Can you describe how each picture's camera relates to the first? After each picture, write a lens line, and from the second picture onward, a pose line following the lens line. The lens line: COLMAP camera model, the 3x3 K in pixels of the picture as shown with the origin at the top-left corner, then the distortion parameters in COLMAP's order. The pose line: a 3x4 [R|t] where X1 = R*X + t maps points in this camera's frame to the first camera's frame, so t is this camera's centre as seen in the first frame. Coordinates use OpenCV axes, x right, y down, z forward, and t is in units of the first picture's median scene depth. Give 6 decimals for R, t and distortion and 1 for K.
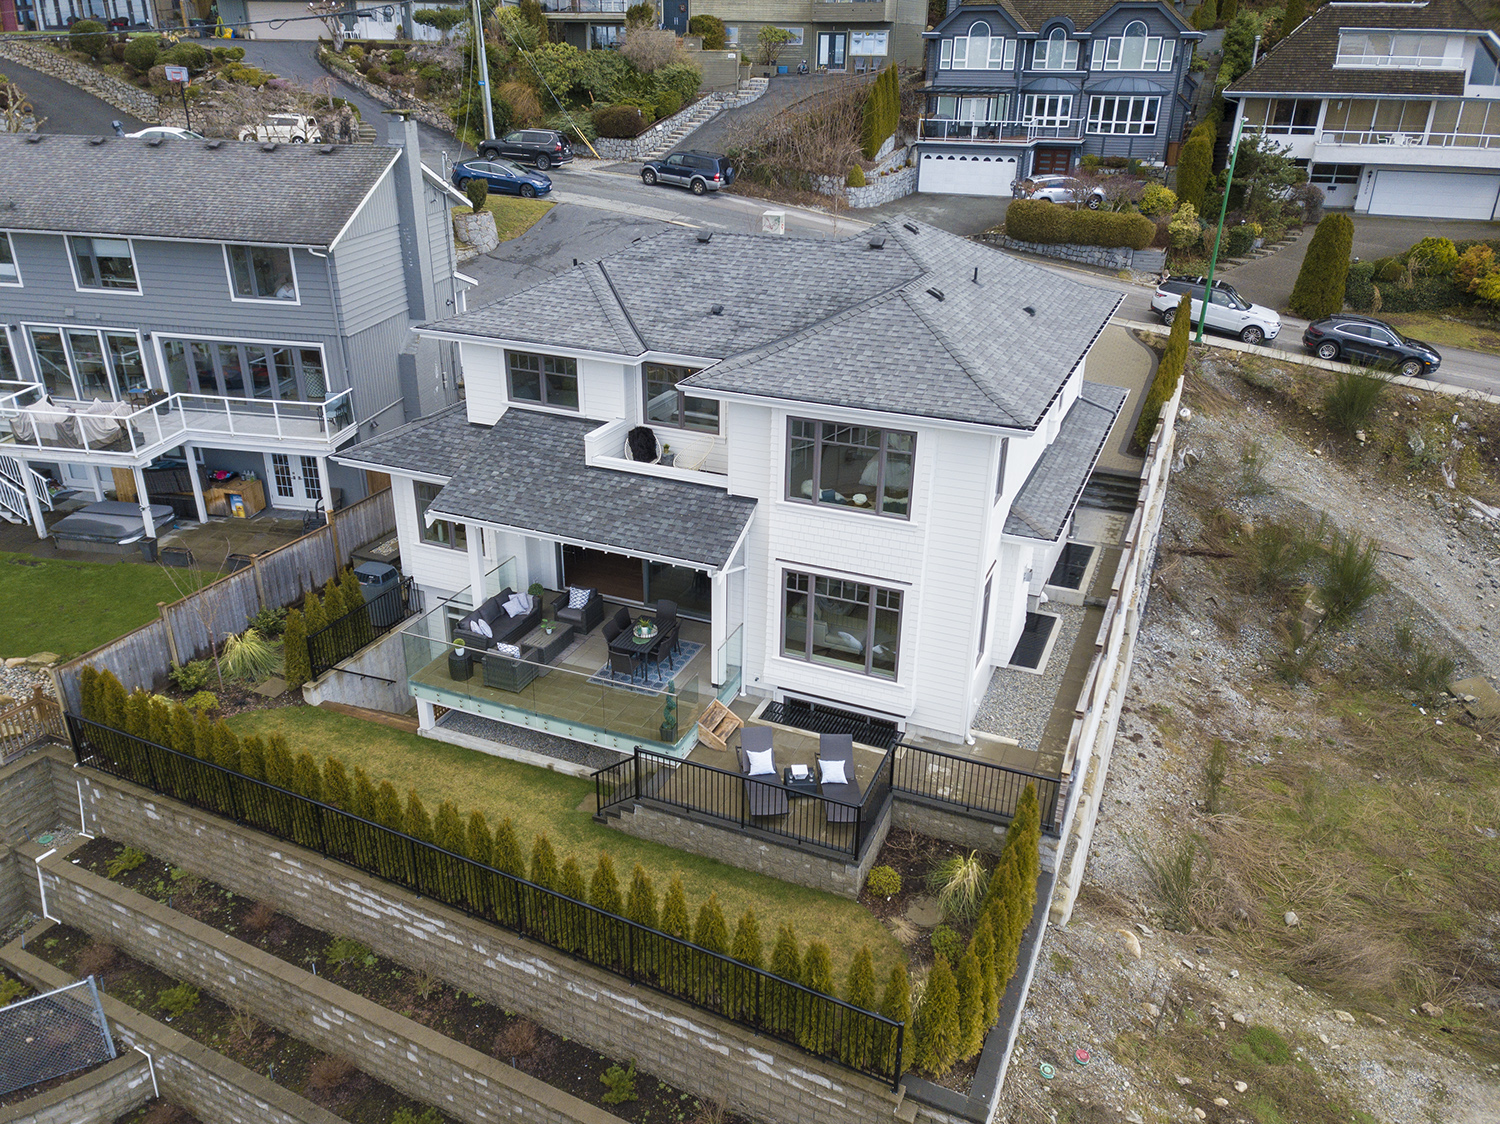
lens RADIAL K [[1128.7, 0, 744.1], [0, 1128.7, 573.6], [0, 0, 1]] dist [0.035010, 0.003711]
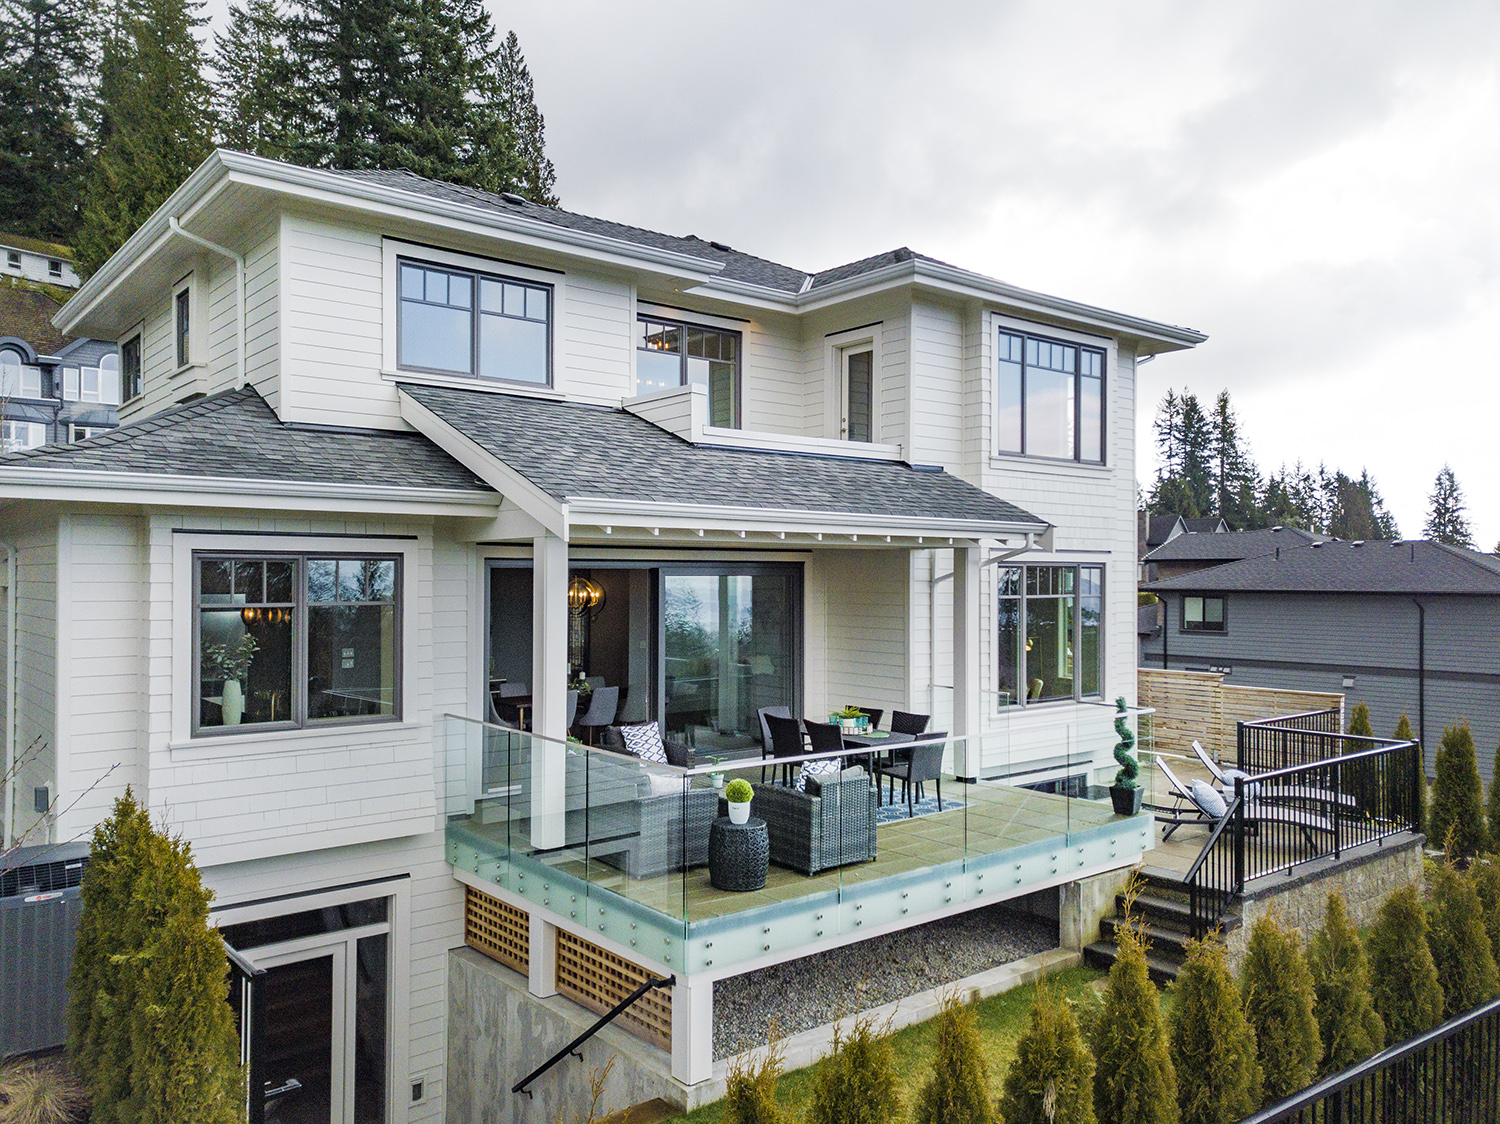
lens RADIAL K [[1143.0, 0, 738.3], [0, 1143.0, 569.1], [0, 0, 1]] dist [0.050415, -0.014320]
pose [[0.468205, -0.005752, 0.883601, -0.552991], [0.375535, 0.906472, -0.193088, 0.062787], [-0.799849, 0.422228, 0.426574, 0.719219]]
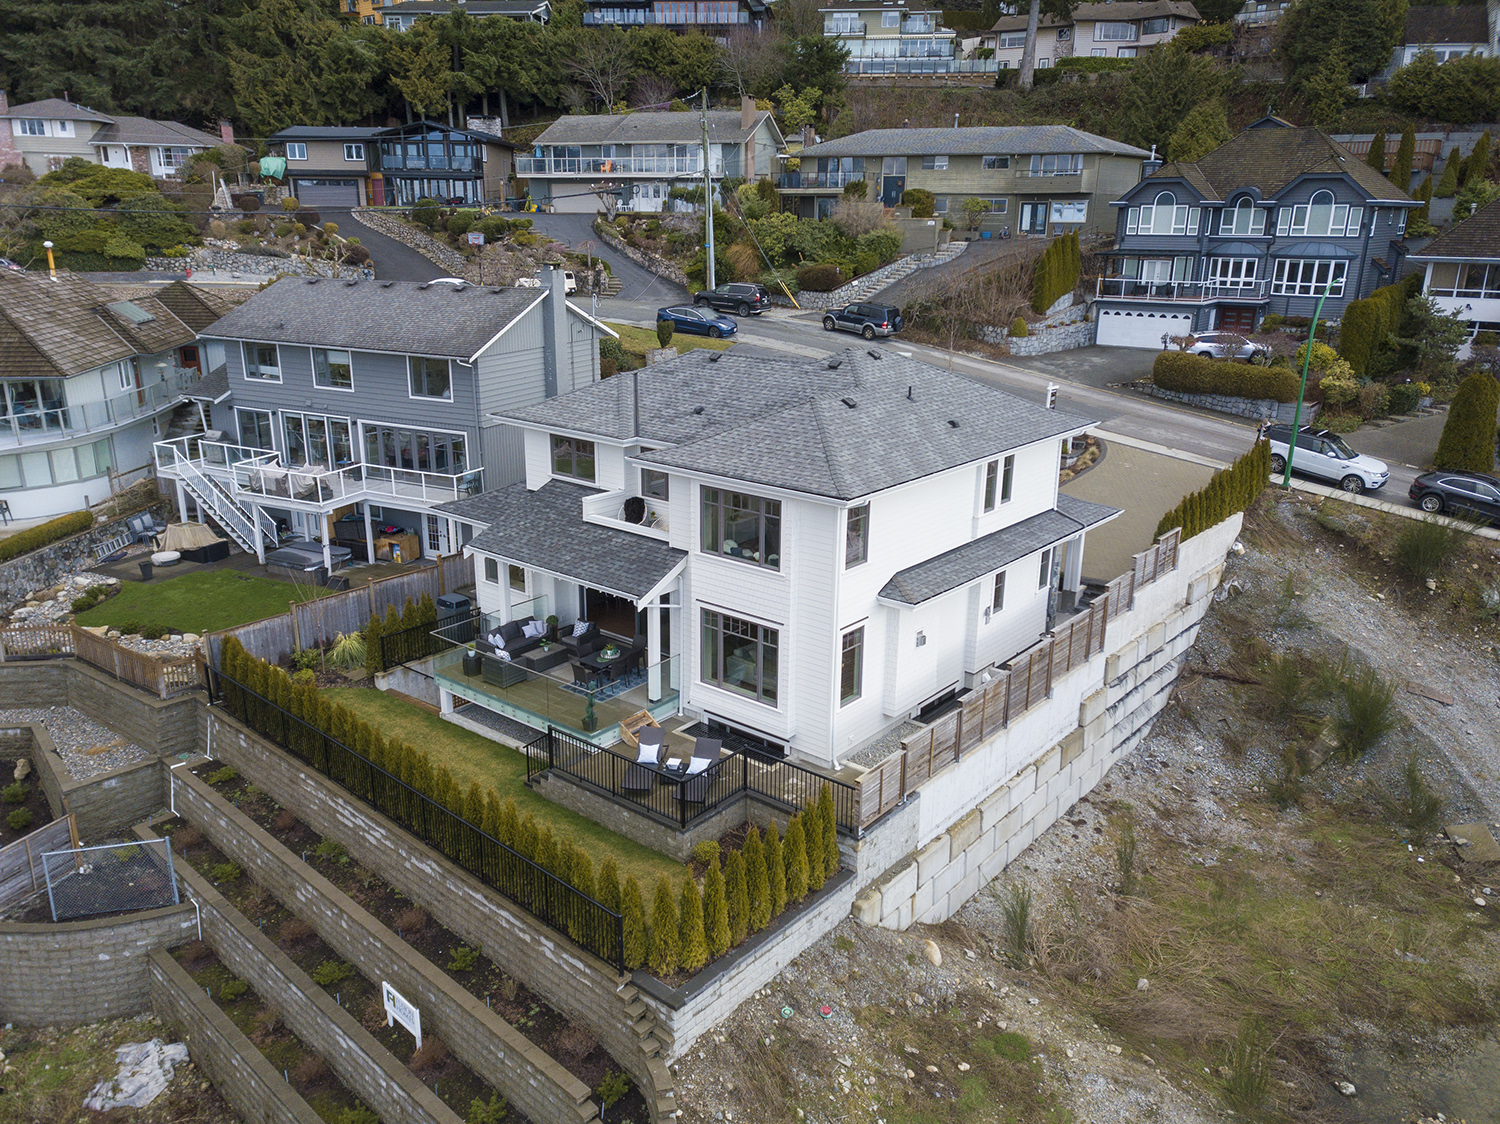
lens RADIAL K [[1128.7, 0, 744.1], [0, 1128.7, 573.6], [0, 0, 1]] dist [0.035010, 0.003711]
pose [[0.961107, 0.082483, -0.263573, 0.345670], [-0.115572, 0.986898, -0.112588, 0.078848], [0.250833, 0.138671, 0.958047, -0.164651]]
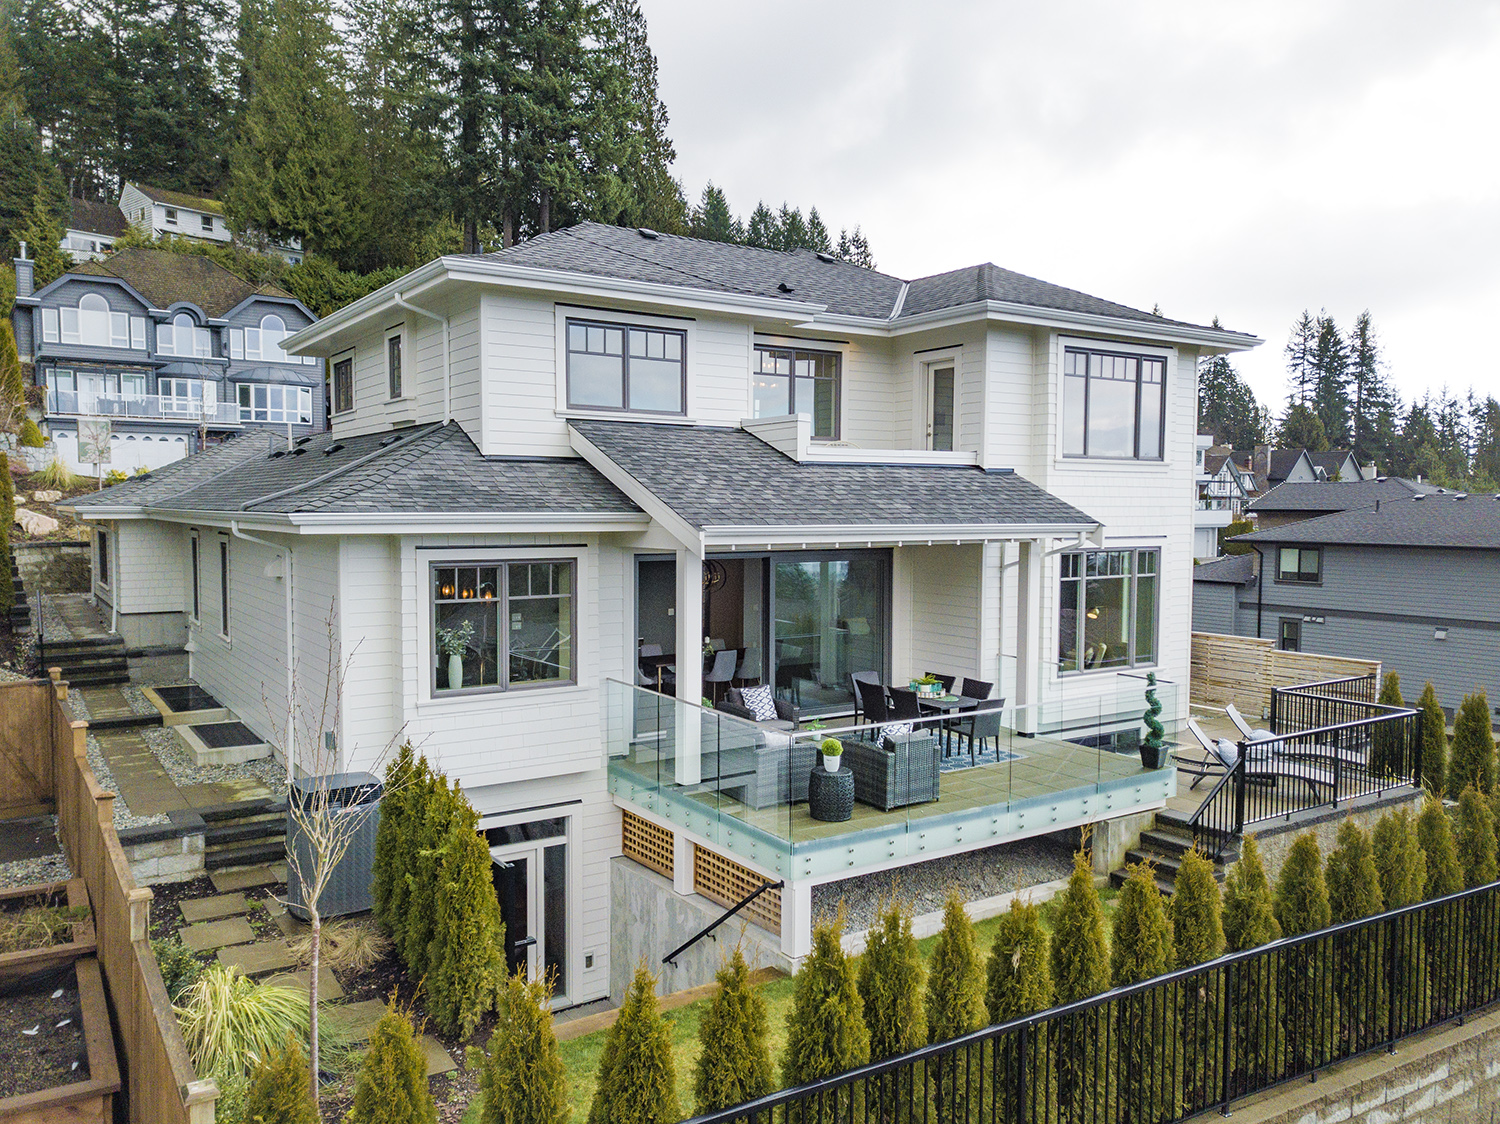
lens RADIAL K [[1143.0, 0, 738.3], [0, 1143.0, 569.1], [0, 0, 1]] dist [0.050415, -0.014320]
pose [[0.550163, -0.057695, 0.833062, -0.651682], [0.354327, 0.919480, -0.170322, 0.055603], [-0.756157, 0.388881, 0.526307, 0.650303]]
